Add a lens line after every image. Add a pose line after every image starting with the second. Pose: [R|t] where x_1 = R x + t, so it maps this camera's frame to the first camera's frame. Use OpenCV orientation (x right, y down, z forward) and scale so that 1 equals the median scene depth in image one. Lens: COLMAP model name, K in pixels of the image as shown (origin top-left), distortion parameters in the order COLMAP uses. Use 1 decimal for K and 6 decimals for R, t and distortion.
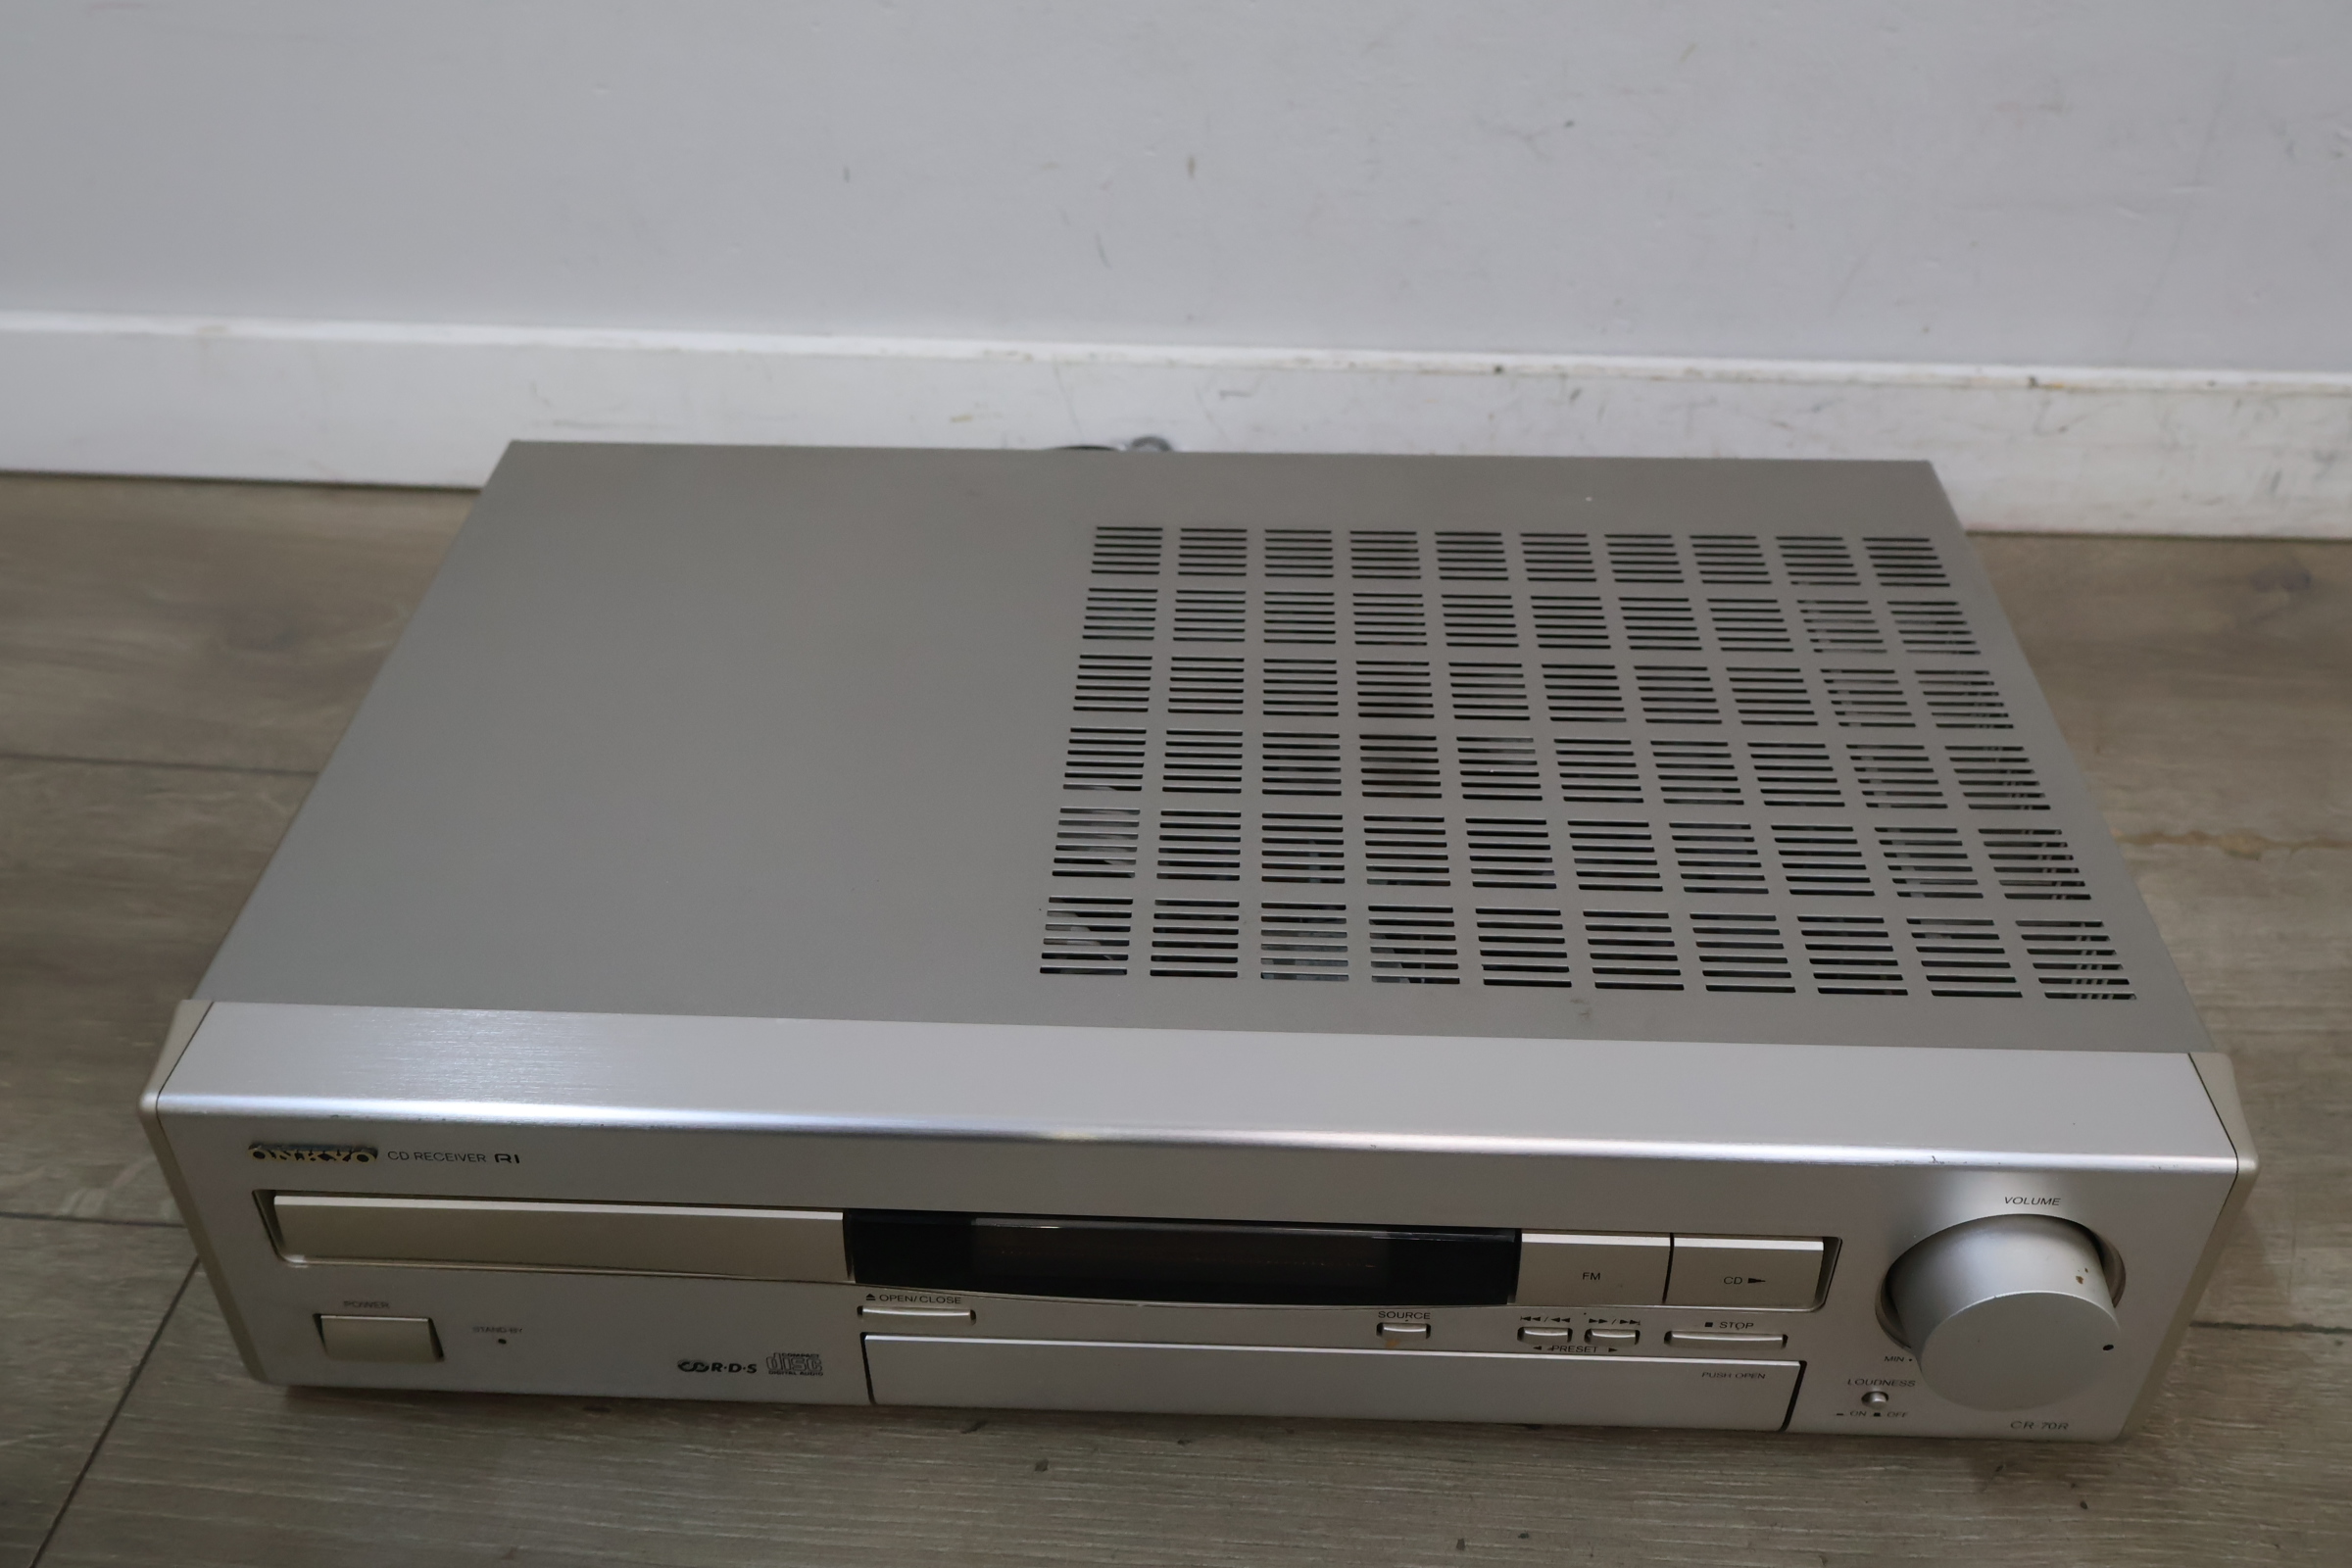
lens RADIAL K [[2163.5, 0, 1157.7], [0, 2163.5, 785.5], [0, 0, 1]] dist [0.010101, 0.000000]
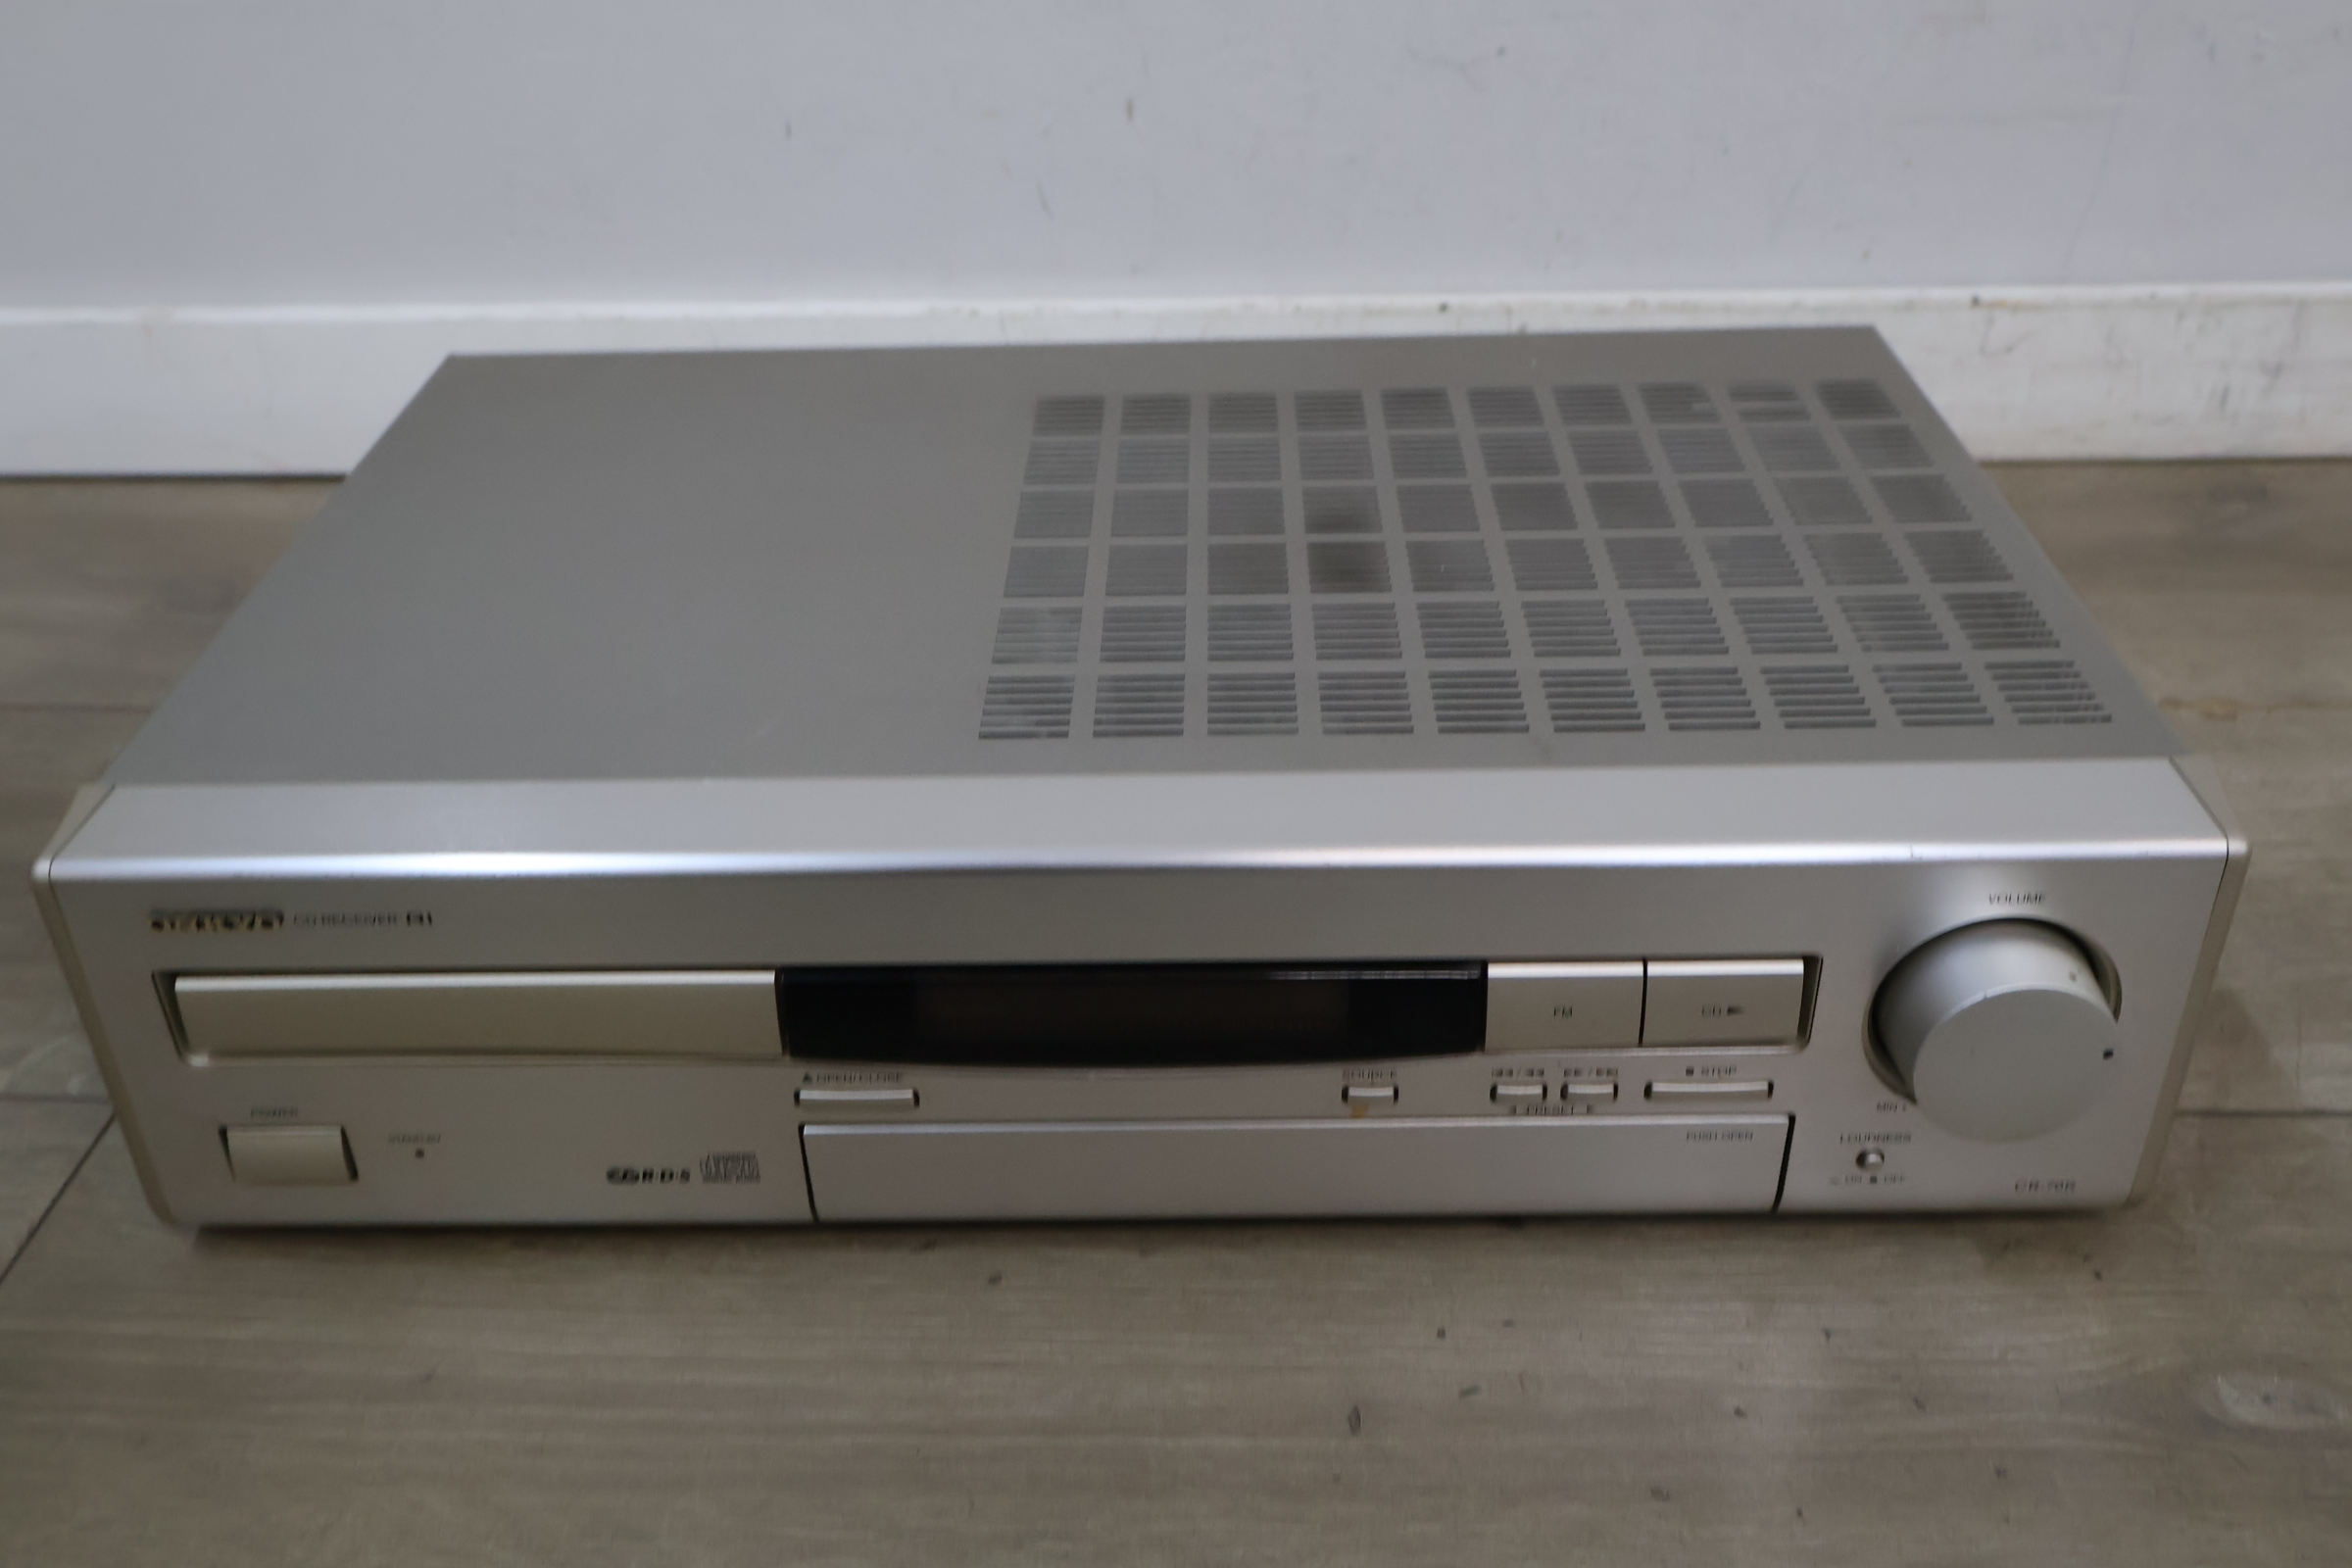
lens RADIAL K [[2163.5, 0, 1160.2], [0, 2163.5, 799.8], [0, 0, 1]] dist [0.010101, 0.000000]
pose [[0.999506, -0.030056, 0.009193, 0.015954], [0.030822, 0.994569, -0.099410, 0.203997], [-0.006155, 0.099644, 0.995004, 0.041976]]
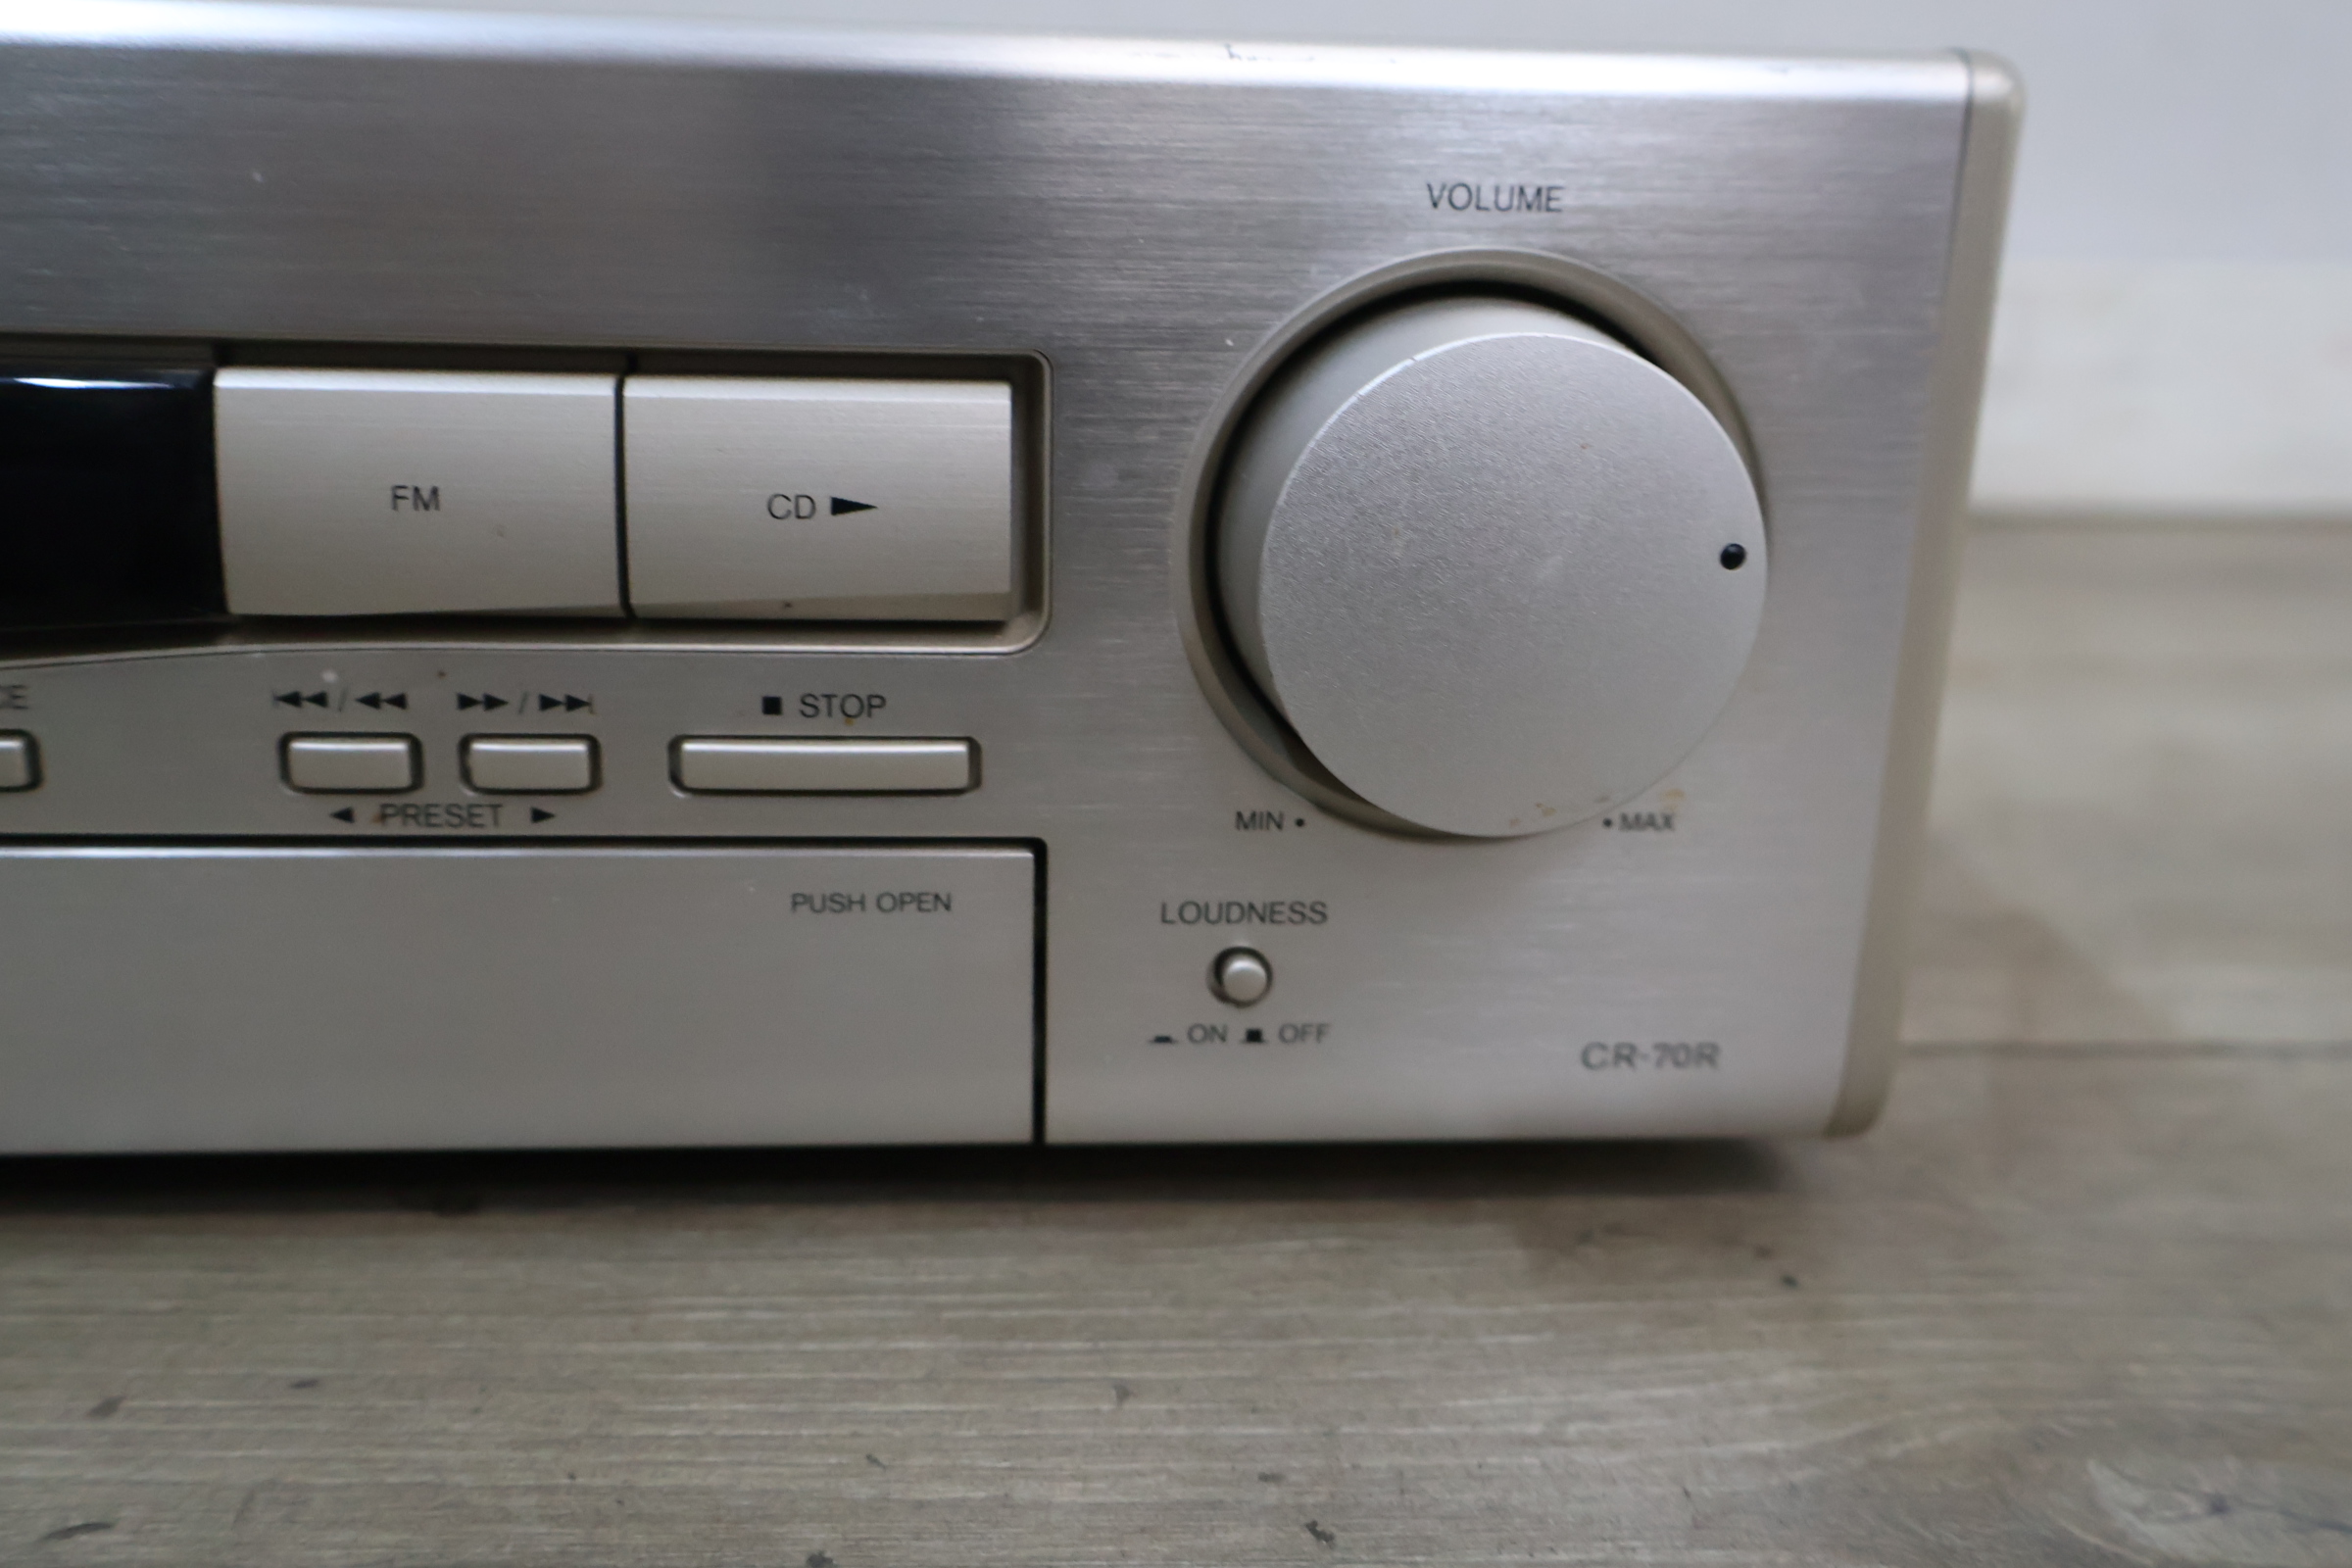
lens RADIAL K [[2163.5, 0, 1181.6], [0, 2163.5, 790.9], [0, 0, 1]] dist [0.010101, 0.000000]
pose [[0.993250, -0.000874, 0.115989, 0.264944], [0.043382, 0.930198, -0.364484, 0.382320], [-0.107574, 0.367056, 0.923958, 0.600358]]
